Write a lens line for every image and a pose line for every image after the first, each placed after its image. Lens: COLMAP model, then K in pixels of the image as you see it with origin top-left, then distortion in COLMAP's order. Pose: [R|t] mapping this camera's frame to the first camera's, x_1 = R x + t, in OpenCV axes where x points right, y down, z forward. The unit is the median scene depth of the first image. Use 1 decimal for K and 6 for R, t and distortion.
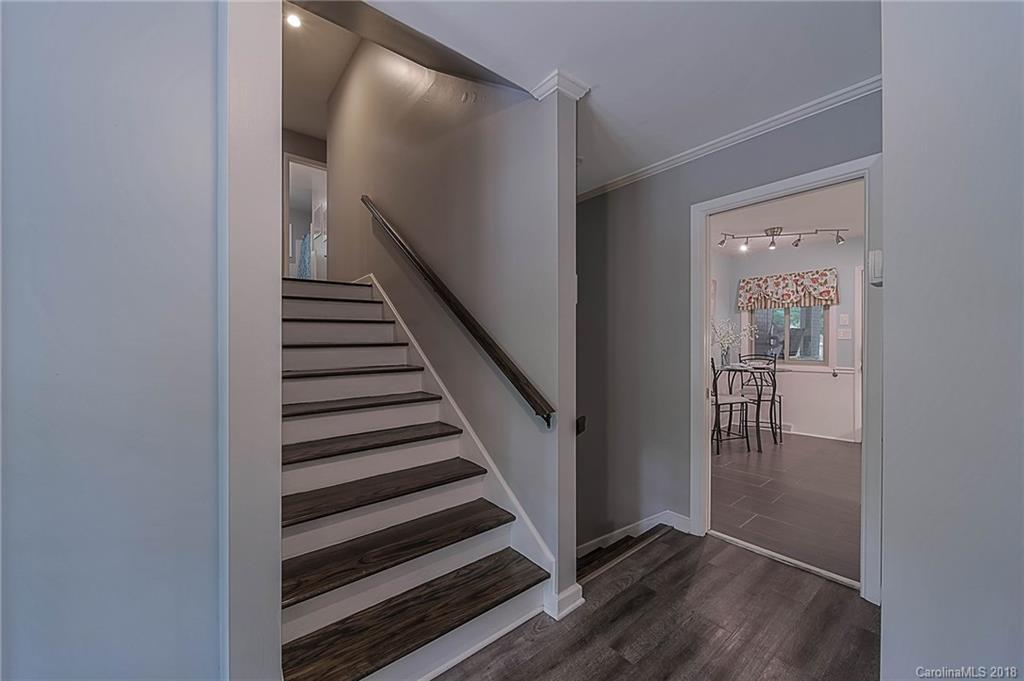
lens RADIAL K [[372.6, 0, 510.2], [0, 372.6, 342.0], [0, 0, 1]] dist [-0.008561, -0.000464]
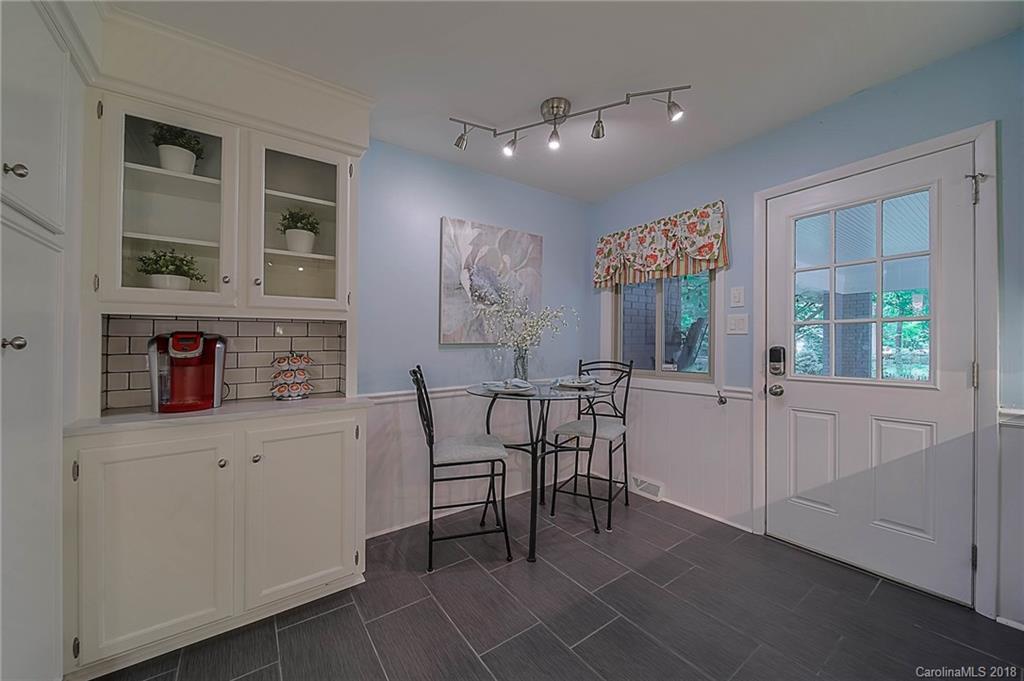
lens RADIAL K [[372.6, 0, 512.4], [0, 372.6, 341.6], [0, 0, 1]] dist [-0.008561, -0.000464]
pose [[0.999087, 0.000965, -0.042712, 0.569537], [-0.001356, 0.999957, -0.009134, 0.009343], [0.042701, 0.009184, 0.999046, 0.429615]]
